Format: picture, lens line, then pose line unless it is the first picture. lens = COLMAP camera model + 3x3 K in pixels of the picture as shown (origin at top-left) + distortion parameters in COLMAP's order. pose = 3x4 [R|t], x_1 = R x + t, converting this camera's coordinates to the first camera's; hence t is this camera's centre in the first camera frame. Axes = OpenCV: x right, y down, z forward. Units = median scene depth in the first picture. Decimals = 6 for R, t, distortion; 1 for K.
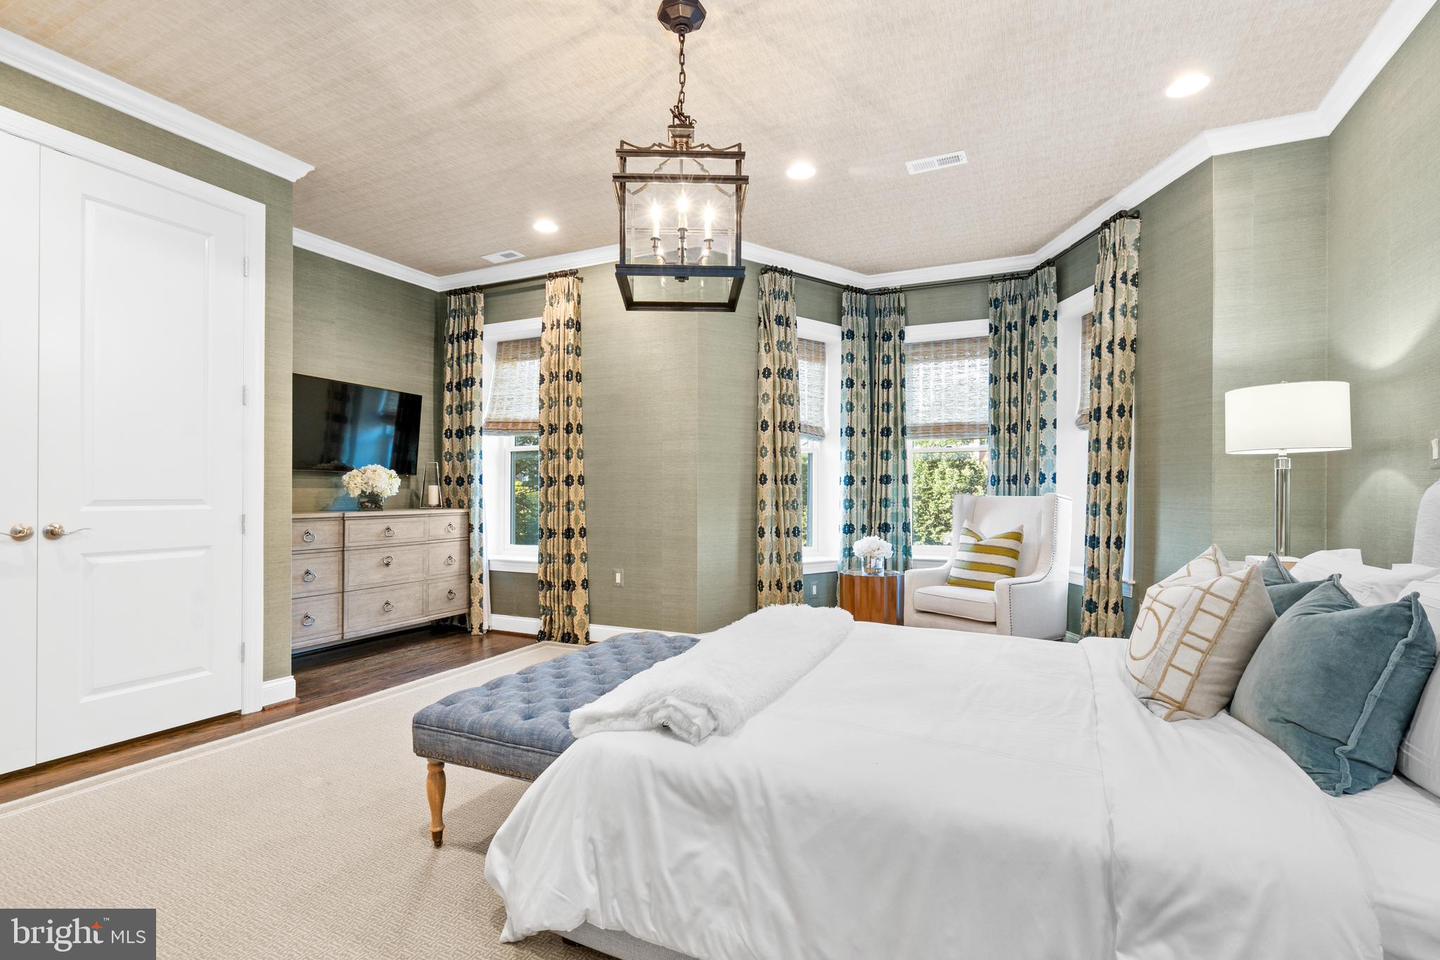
lens RADIAL K [[656.0, 0, 707.2], [0, 656.0, 489.5], [0, 0, 1]] dist [-0.001468, 0.001070]
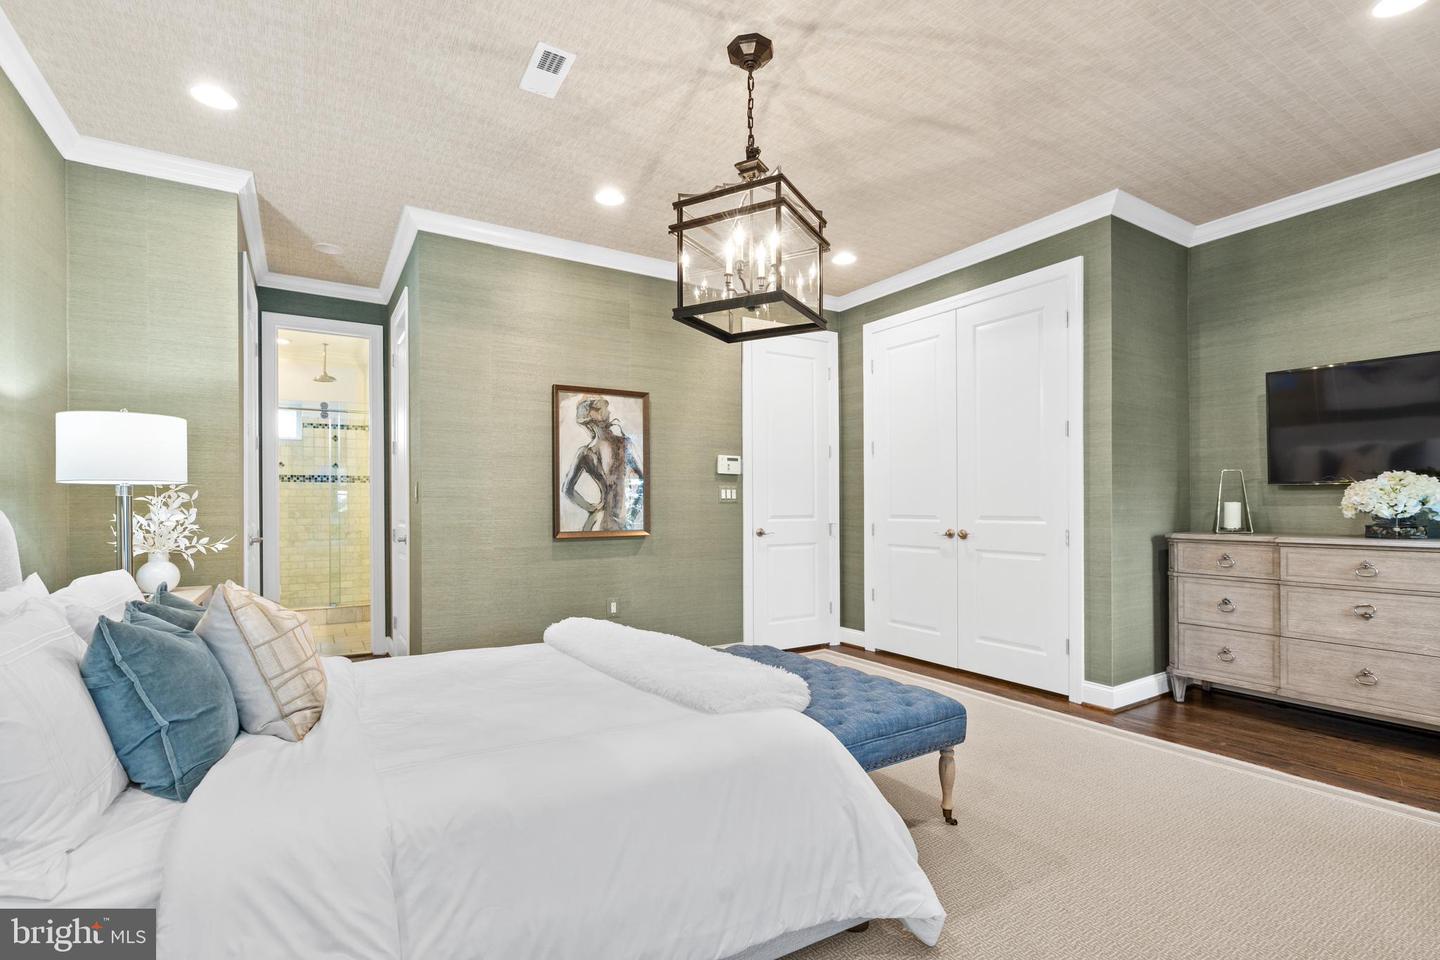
lens RADIAL K [[656.0, 0, 704.9], [0, 656.0, 506.1], [0, 0, 1]] dist [-0.001468, 0.001070]
pose [[-0.517602, -0.001383, -0.855621, 0.537198], [0.005089, 0.999976, -0.004695, -0.002117], [0.855607, -0.006784, -0.517582, 0.890838]]
